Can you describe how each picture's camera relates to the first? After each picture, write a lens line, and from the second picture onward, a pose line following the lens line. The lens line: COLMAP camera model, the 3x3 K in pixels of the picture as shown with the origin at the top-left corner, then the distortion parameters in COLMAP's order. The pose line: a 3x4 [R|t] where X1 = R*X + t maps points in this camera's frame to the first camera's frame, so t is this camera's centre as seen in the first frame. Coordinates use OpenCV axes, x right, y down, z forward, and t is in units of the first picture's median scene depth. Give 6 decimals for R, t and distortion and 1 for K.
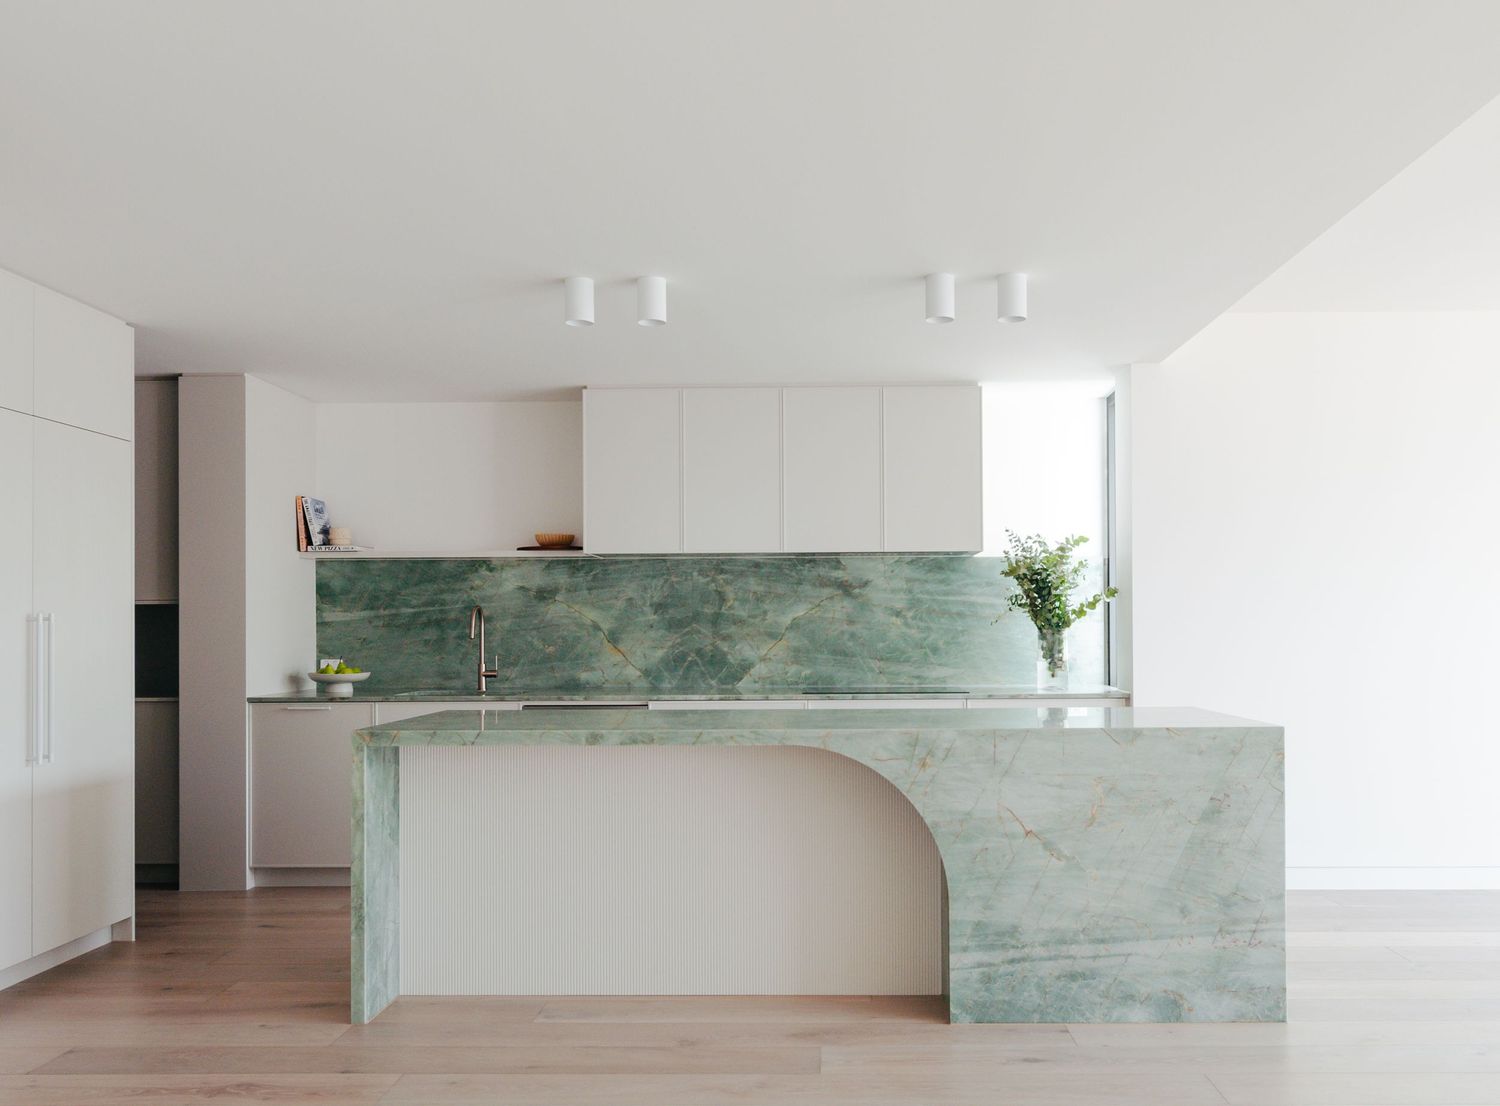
lens RADIAL K [[1233.7, 0, 795.2], [0, 1233.7, 593.1], [0, 0, 1]] dist [0.016759, -0.025247]
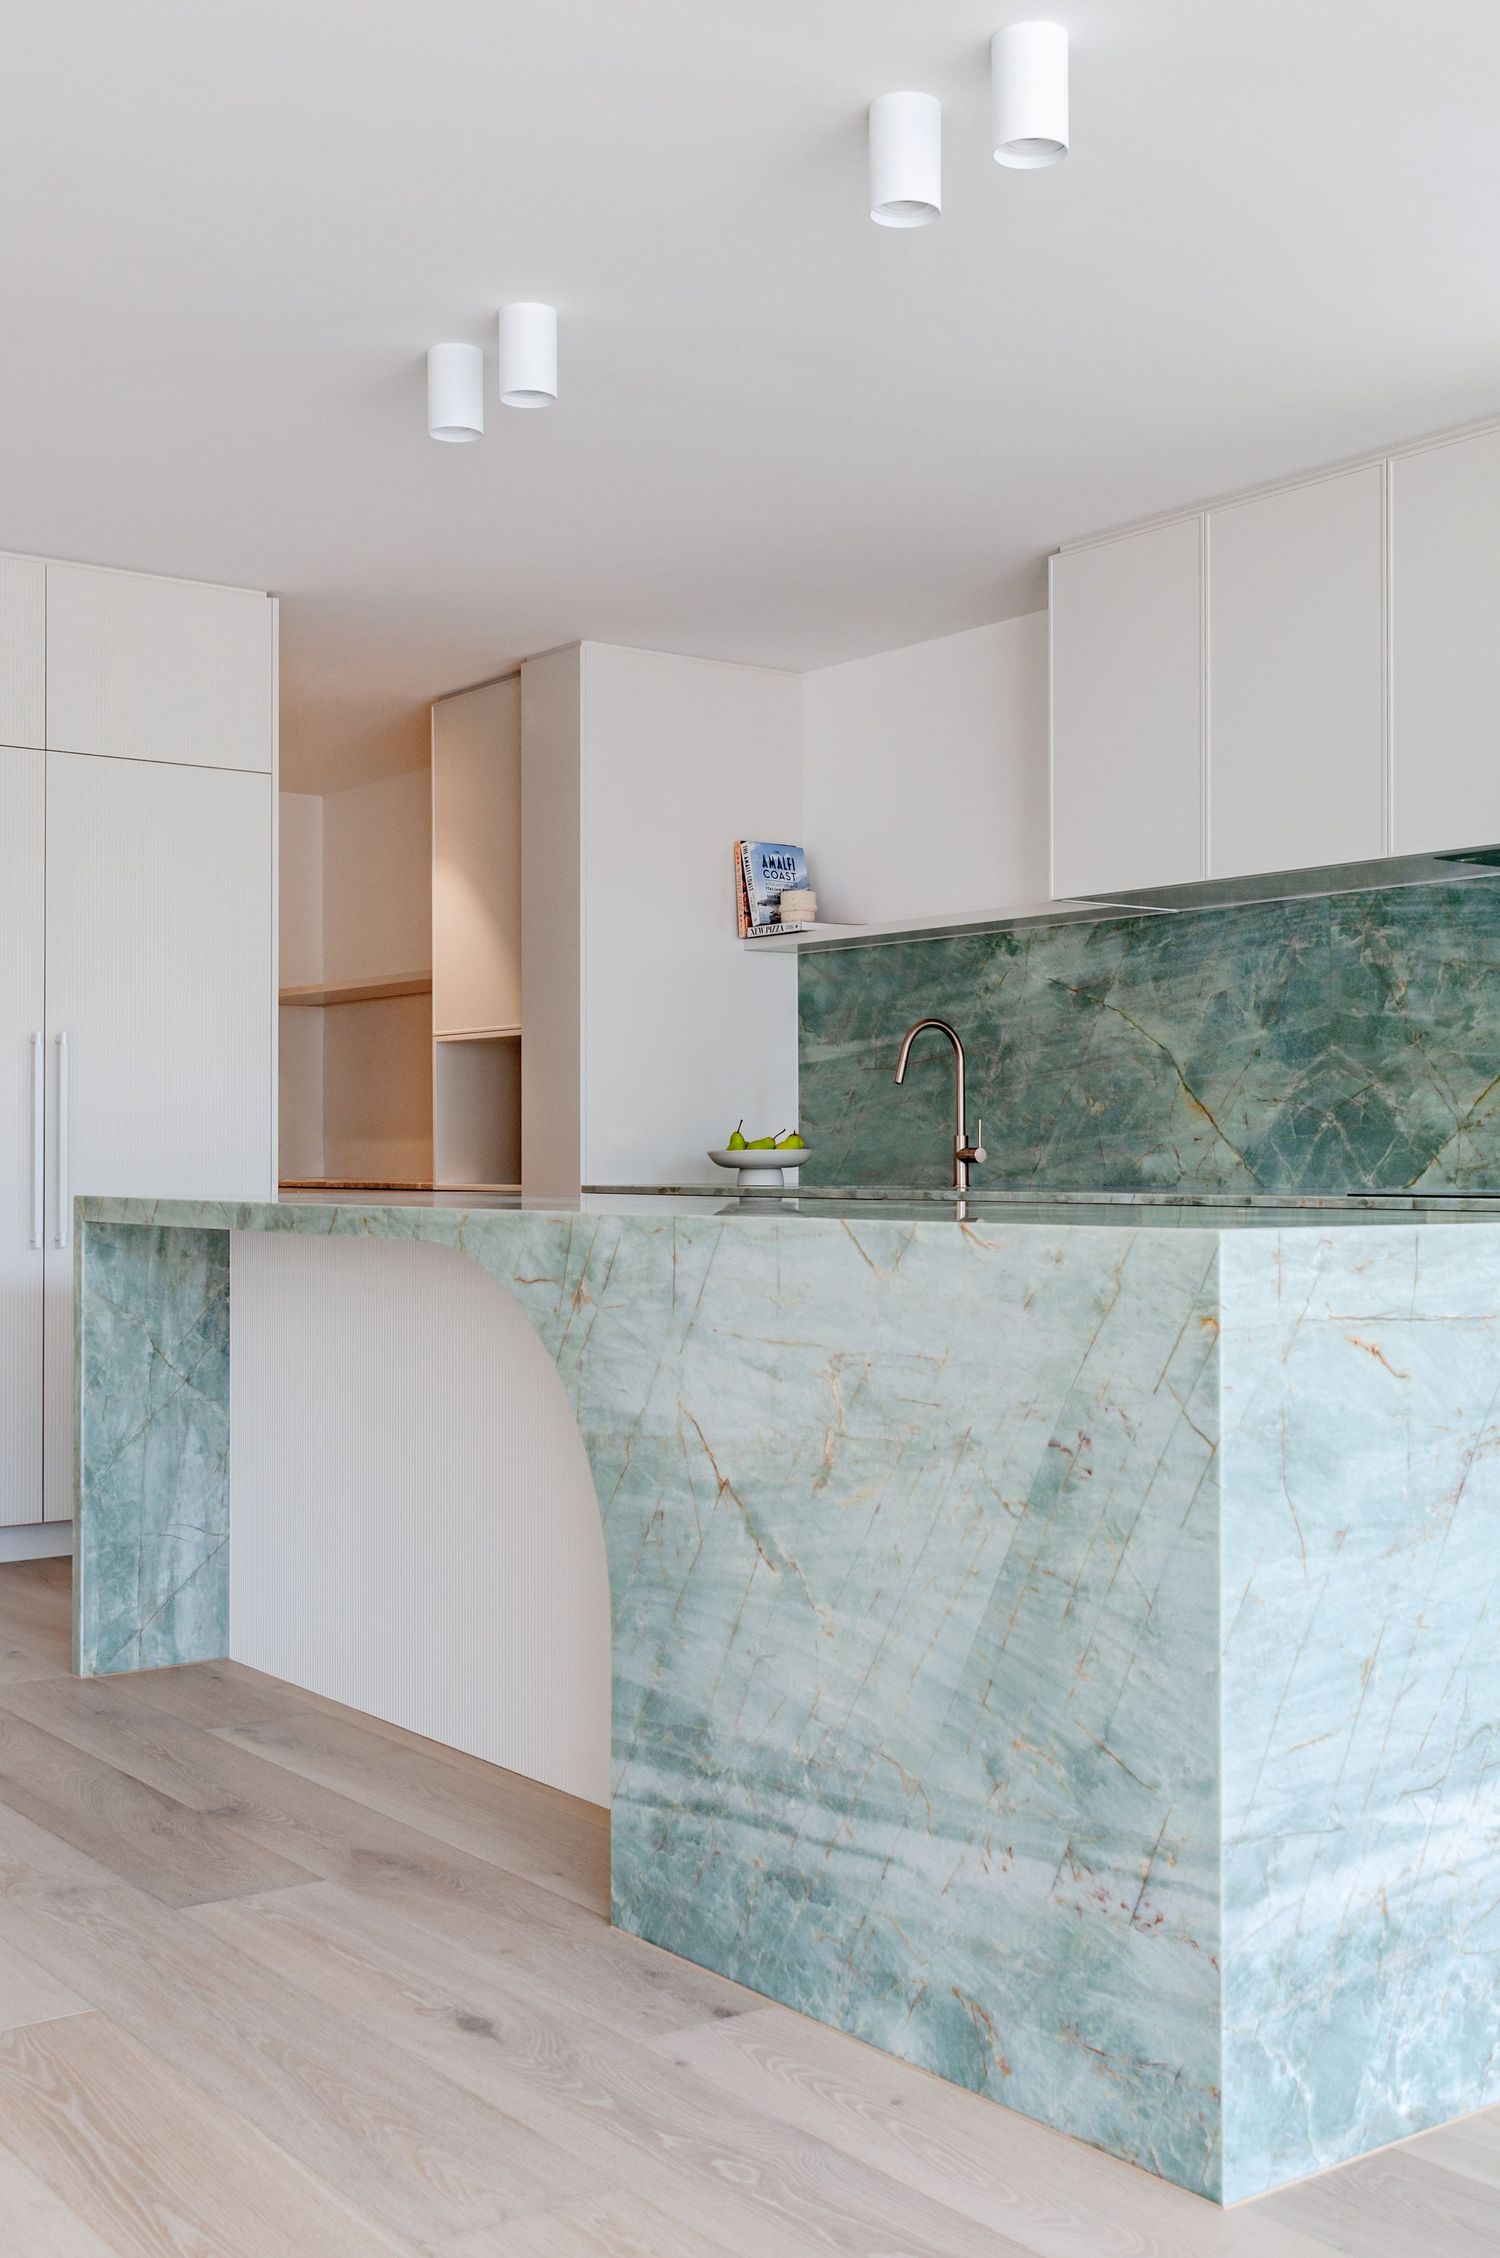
lens RADIAL K [[2366.4, 0, 765.7], [0, 2366.4, 1144.4], [0, 0, 1]] dist [0.006907, 0.000000]
pose [[0.617399, 0.000047, -0.786650, 0.486154], [0.017176, 0.999761, 0.013540, 0.048674], [0.786463, -0.021871, 0.617250, 0.348384]]
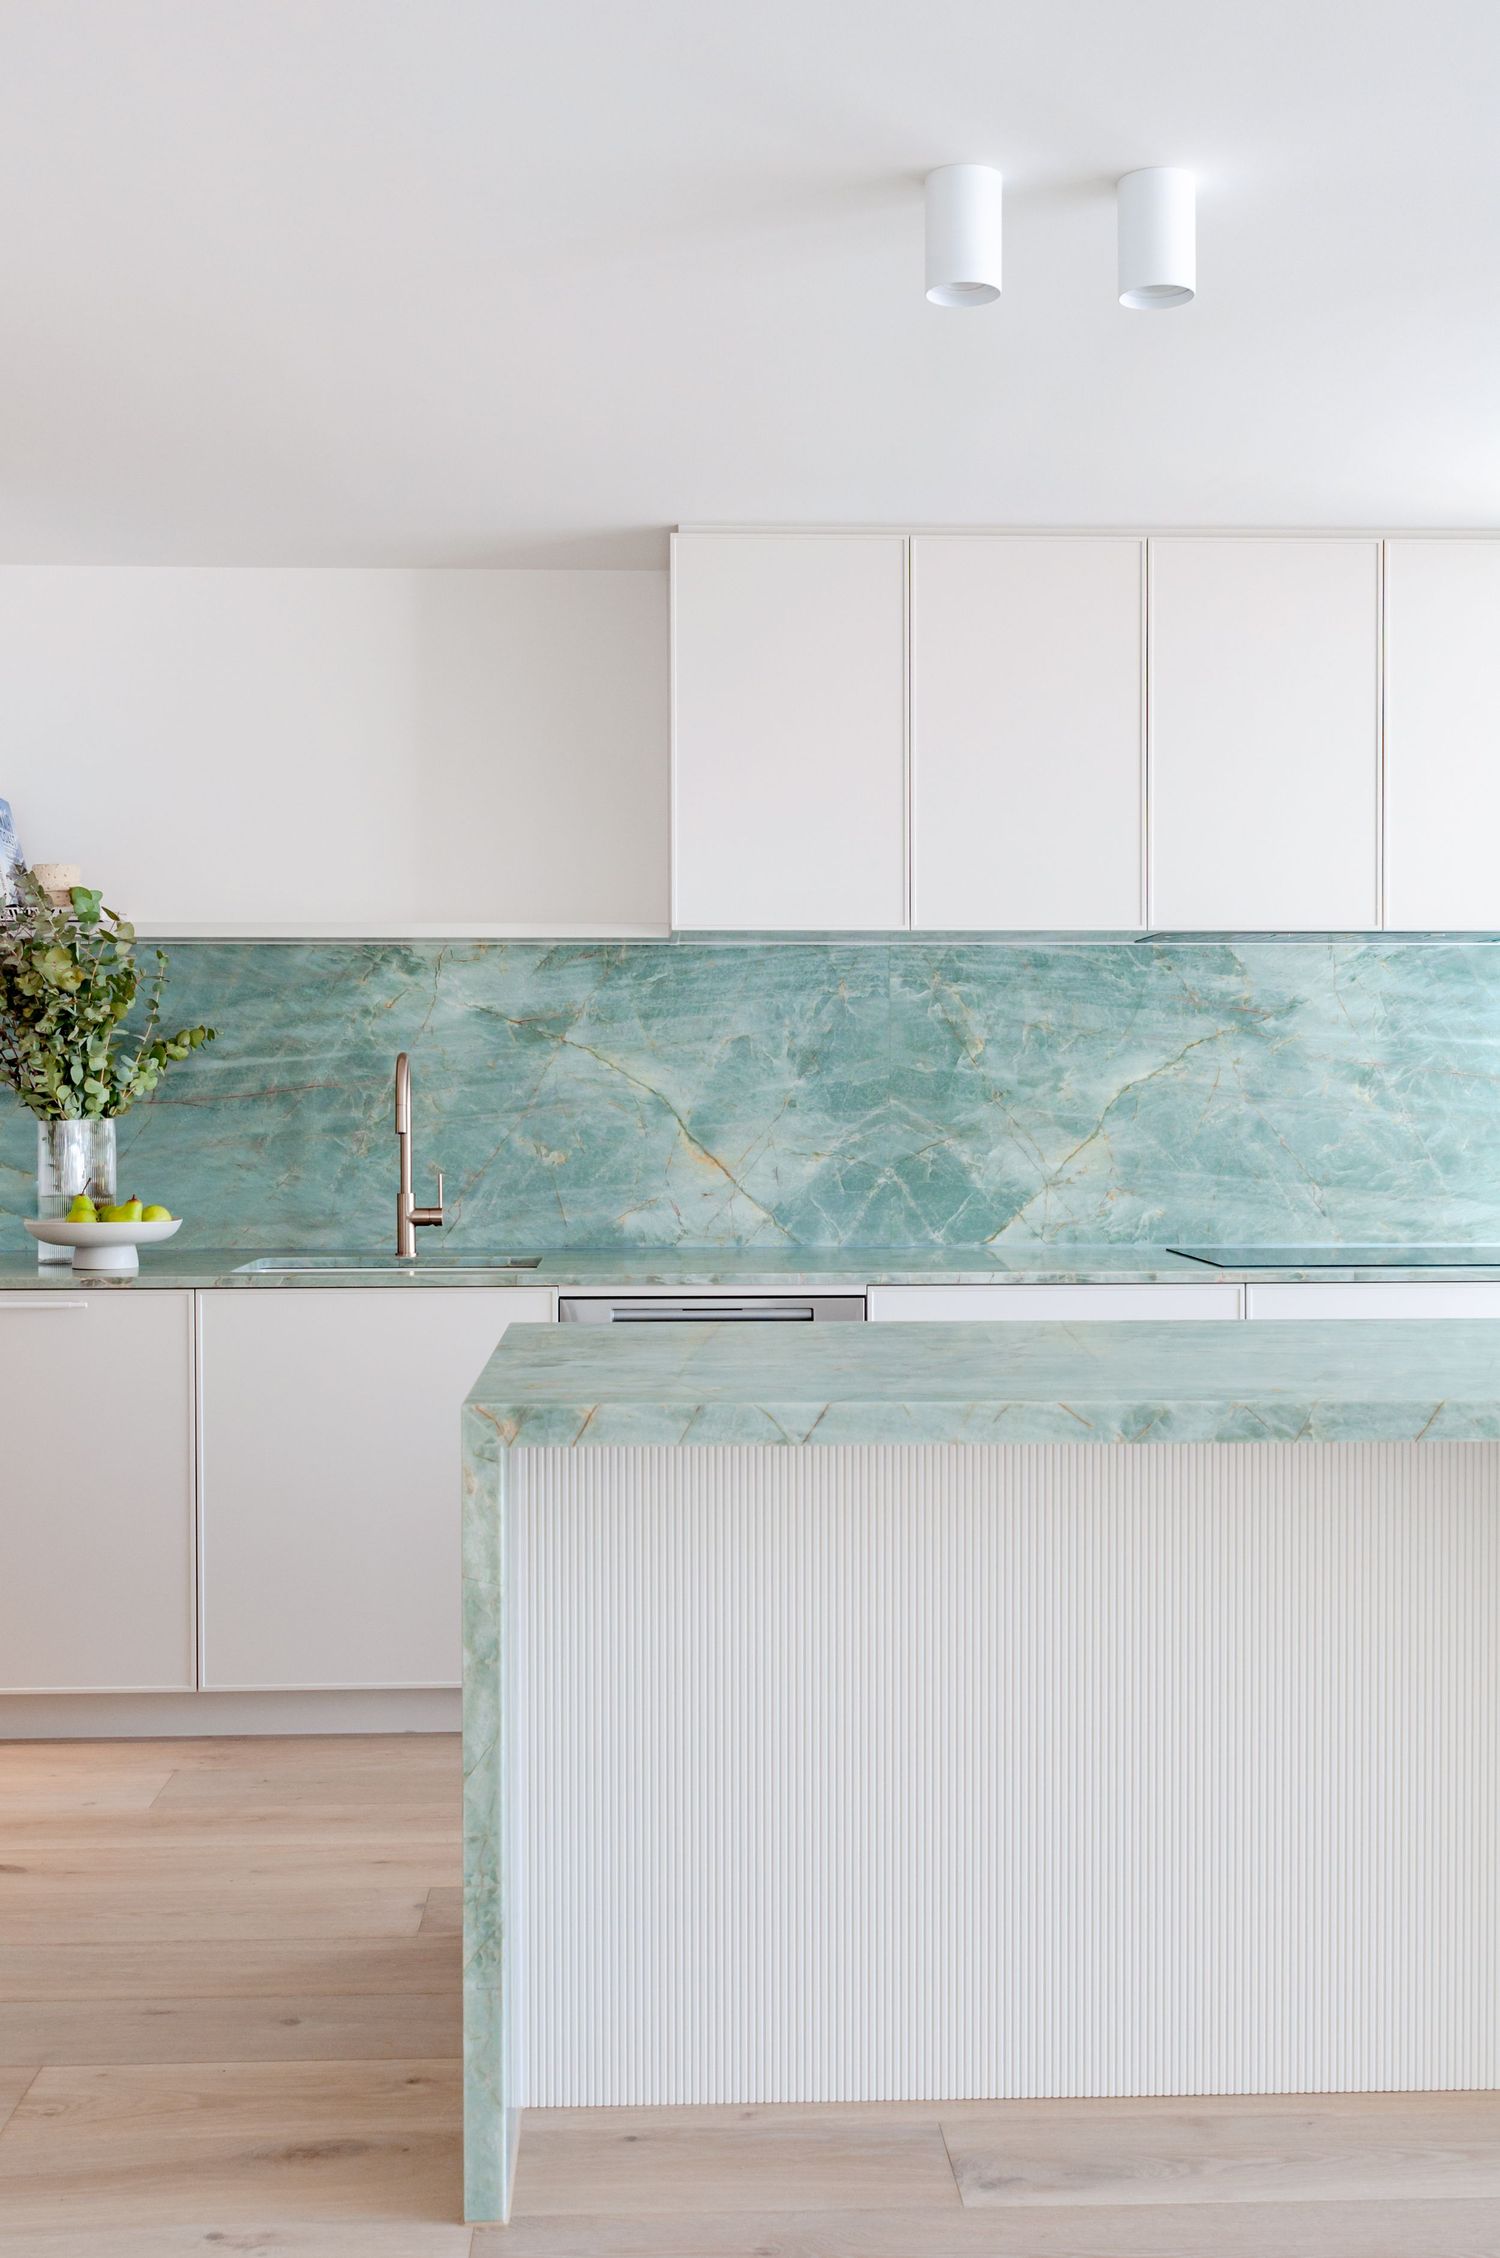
lens RADIAL K [[2366.4, 0, 717.1], [0, 2366.4, 1101.7], [0, 0, 1]] dist [0.006907, 0.000000]
pose [[0.998271, 0.003133, 0.058697, -0.204191], [-0.004784, 0.999596, 0.028001, 0.003542], [-0.058585, -0.028233, 0.997883, 0.202053]]
